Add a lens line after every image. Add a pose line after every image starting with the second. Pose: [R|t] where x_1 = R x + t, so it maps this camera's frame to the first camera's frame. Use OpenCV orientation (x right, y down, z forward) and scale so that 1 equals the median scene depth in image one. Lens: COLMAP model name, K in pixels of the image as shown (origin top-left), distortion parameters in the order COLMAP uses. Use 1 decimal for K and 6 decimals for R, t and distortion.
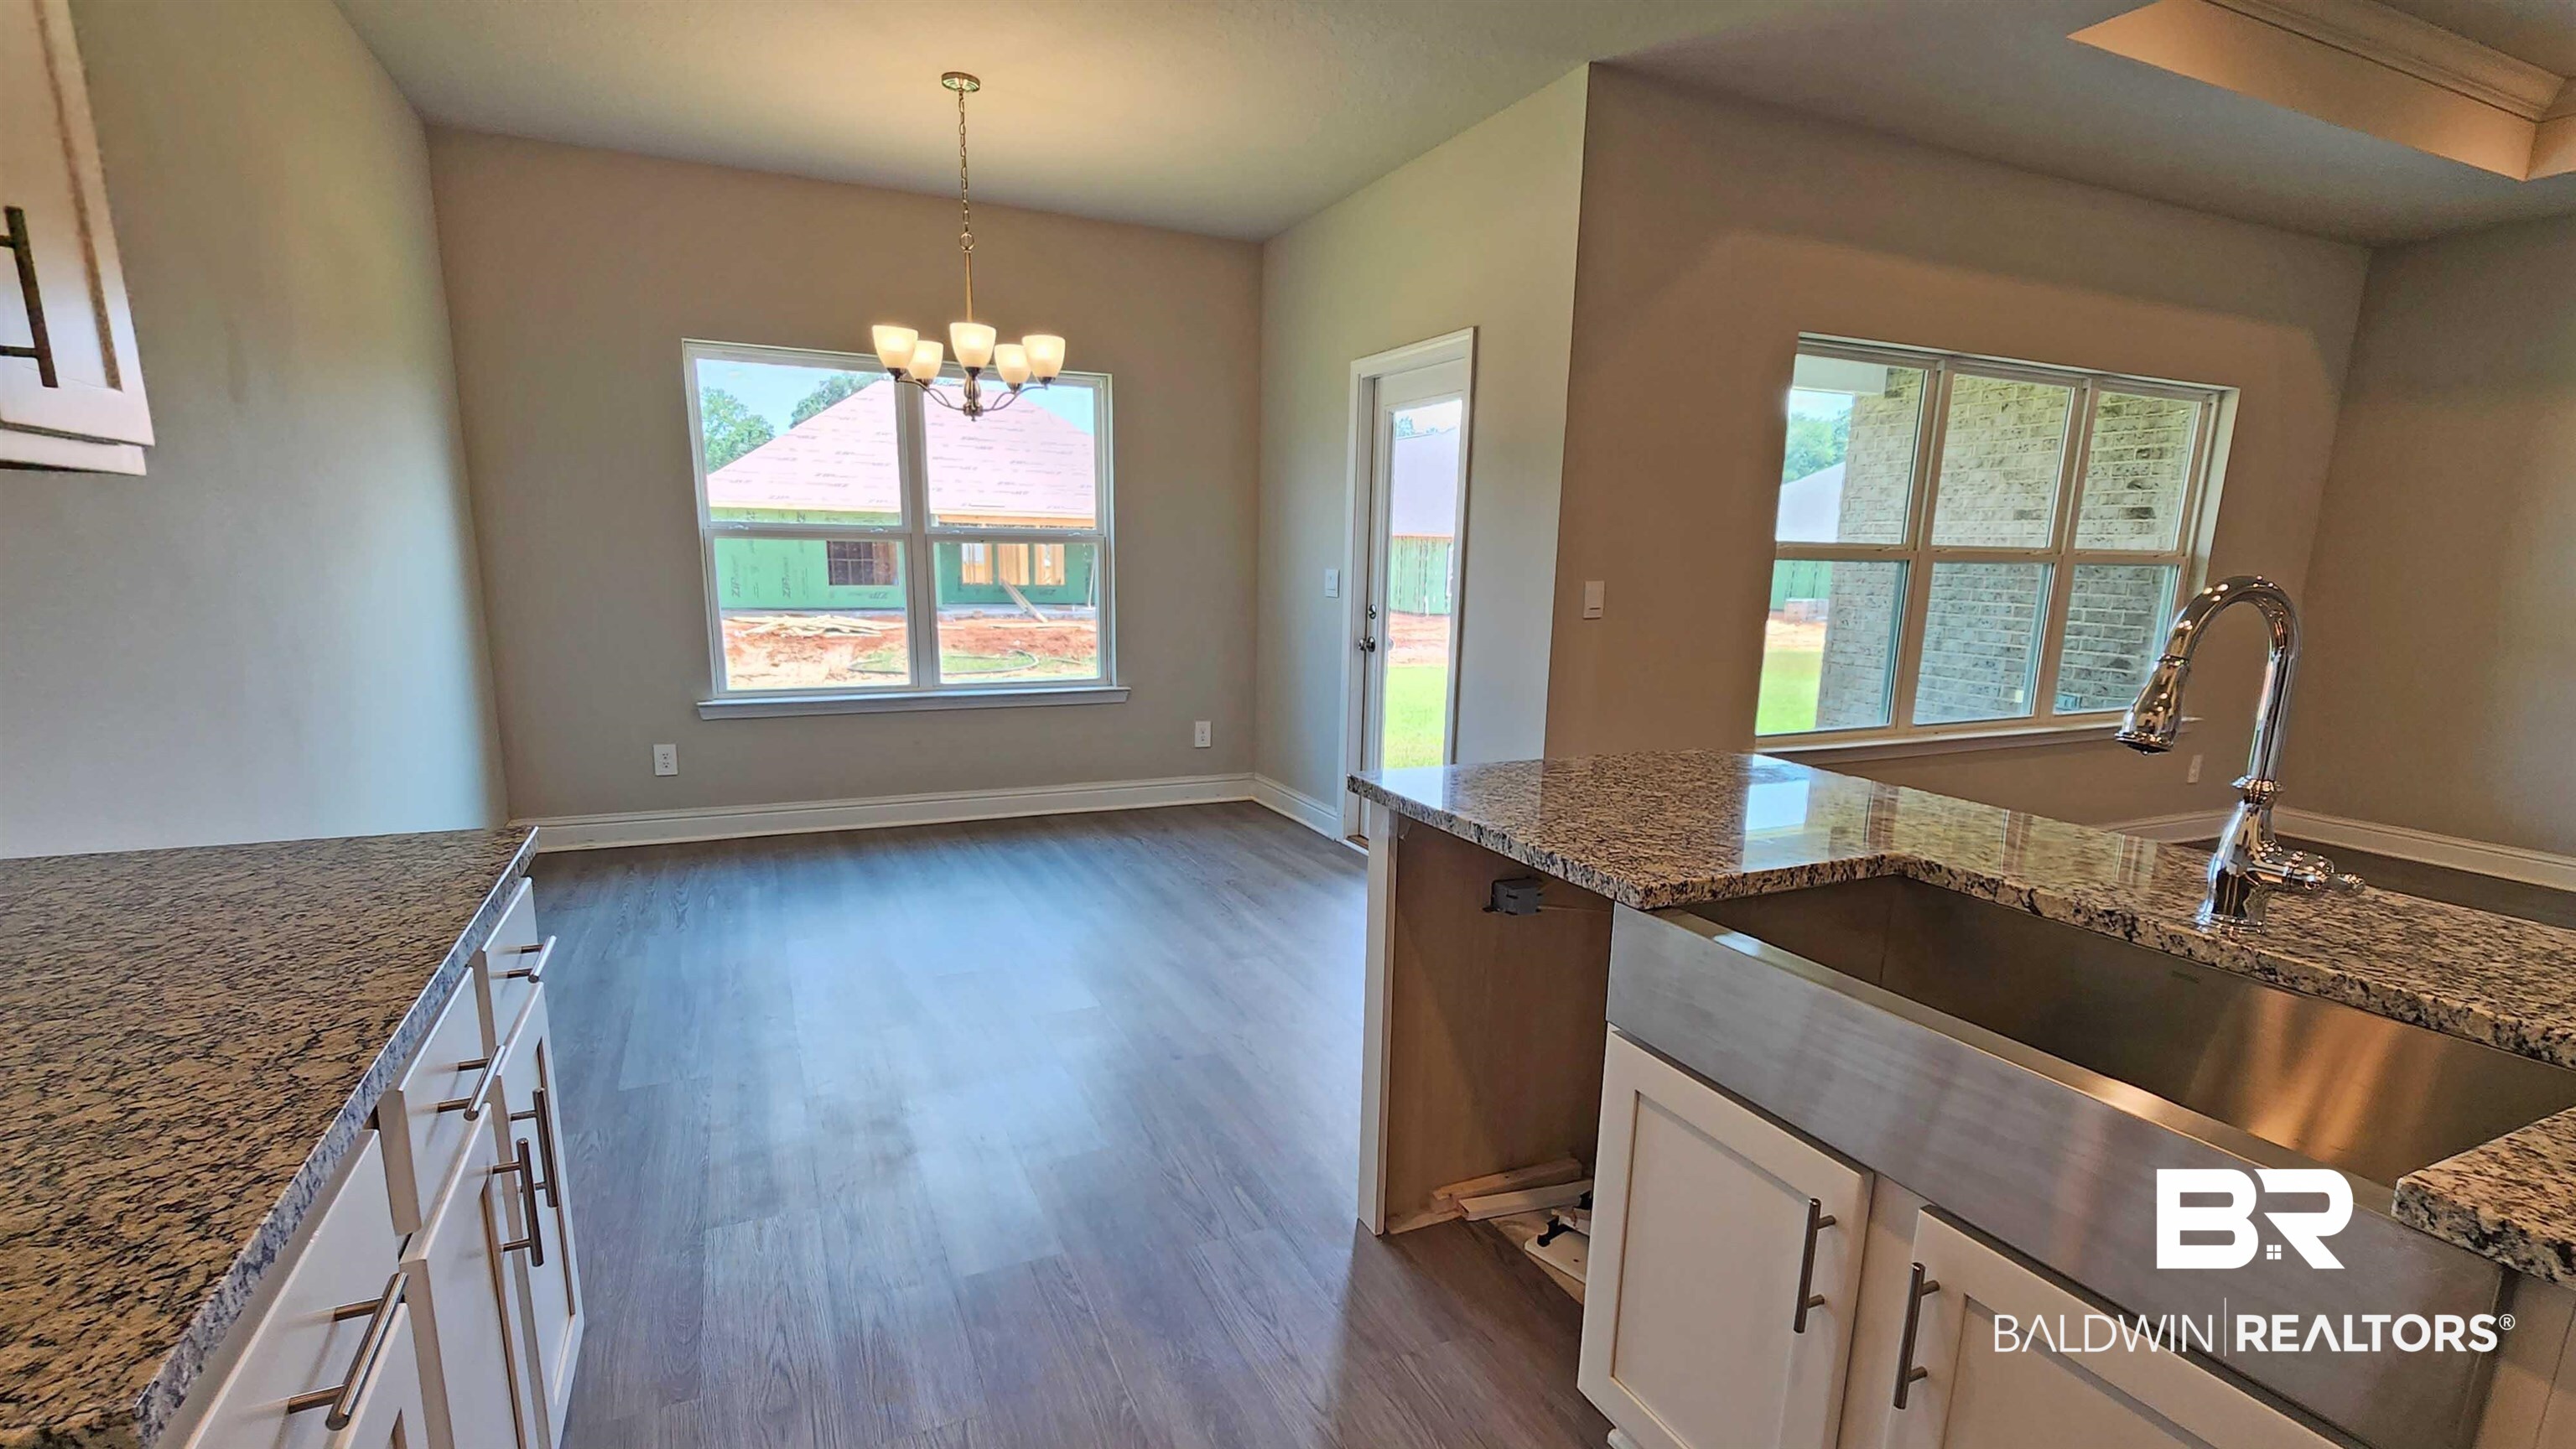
lens RADIAL K [[1175.6, 0, 1315.2], [0, 1175.6, 794.9], [0, 0, 1]] dist [0.000073, 0.000534]
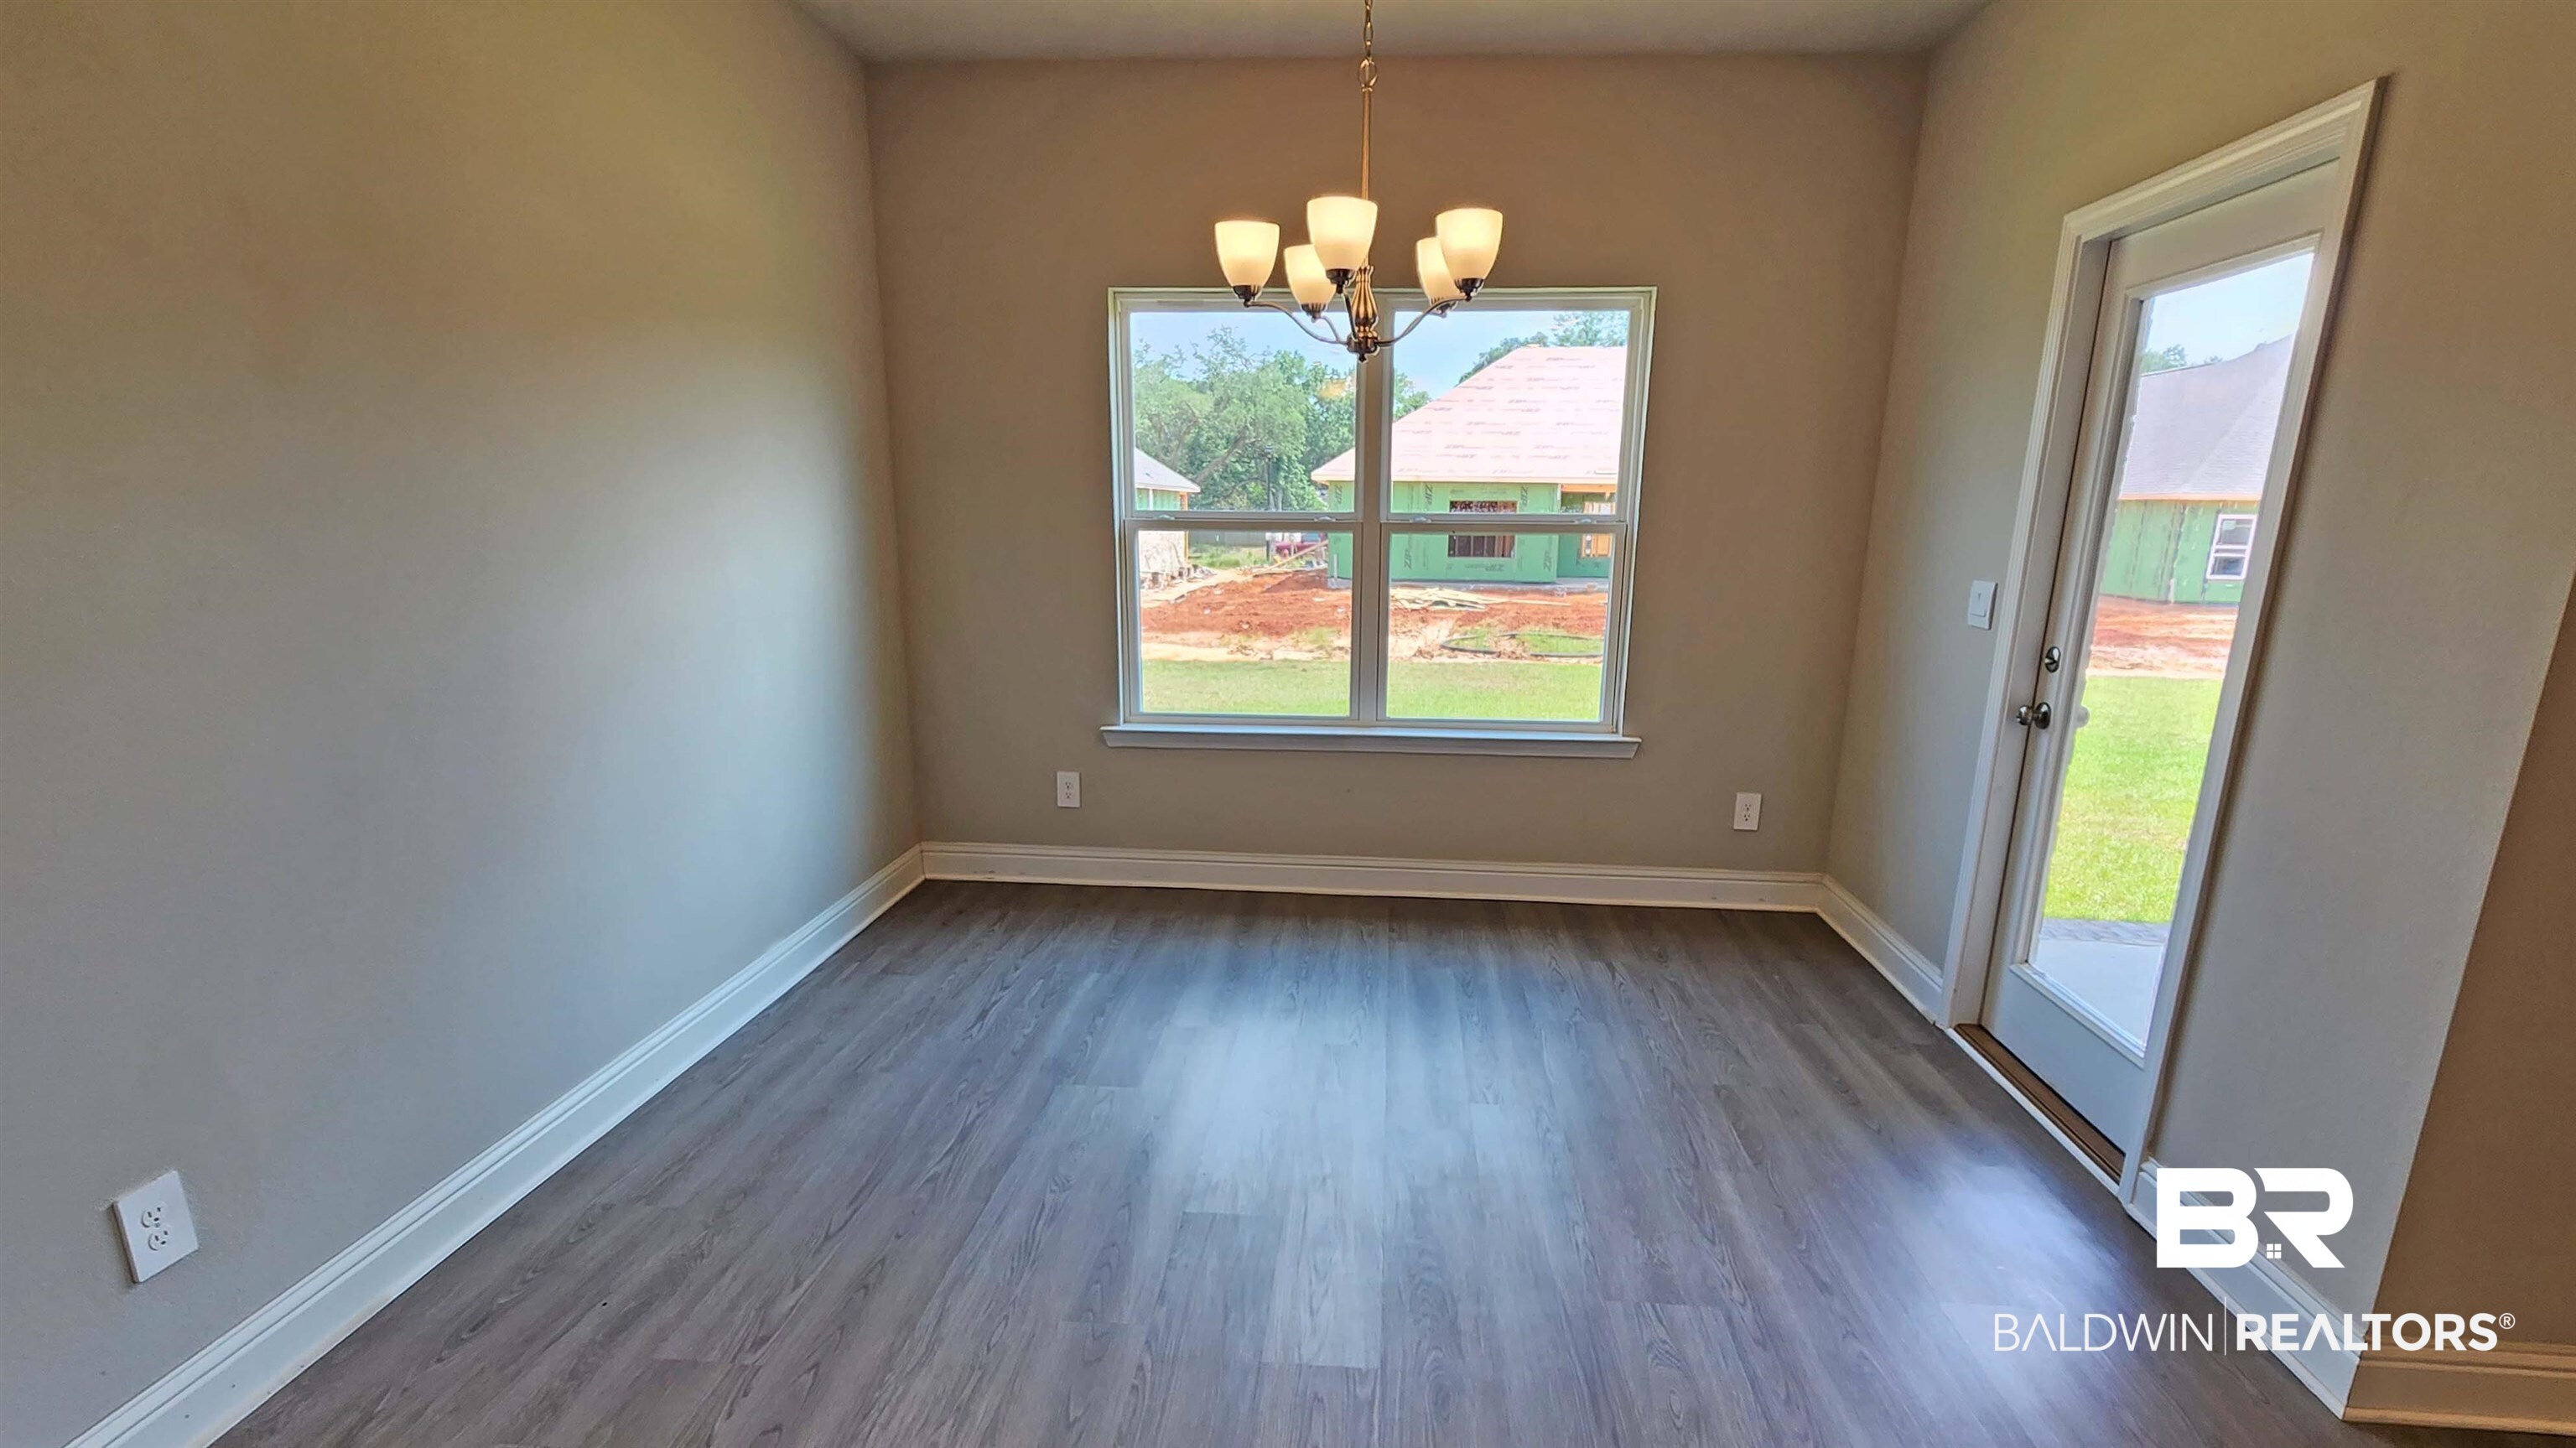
lens RADIAL K [[1175.6, 0, 1315.2], [0, 1175.6, 794.4], [0, 0, 1]] dist [0.000073, 0.000534]
pose [[0.863226, 0.111741, -0.492295, 0.027749], [-0.098263, 0.993734, 0.053257, -0.084962], [0.495161, 0.002402, 0.868798, 0.320511]]
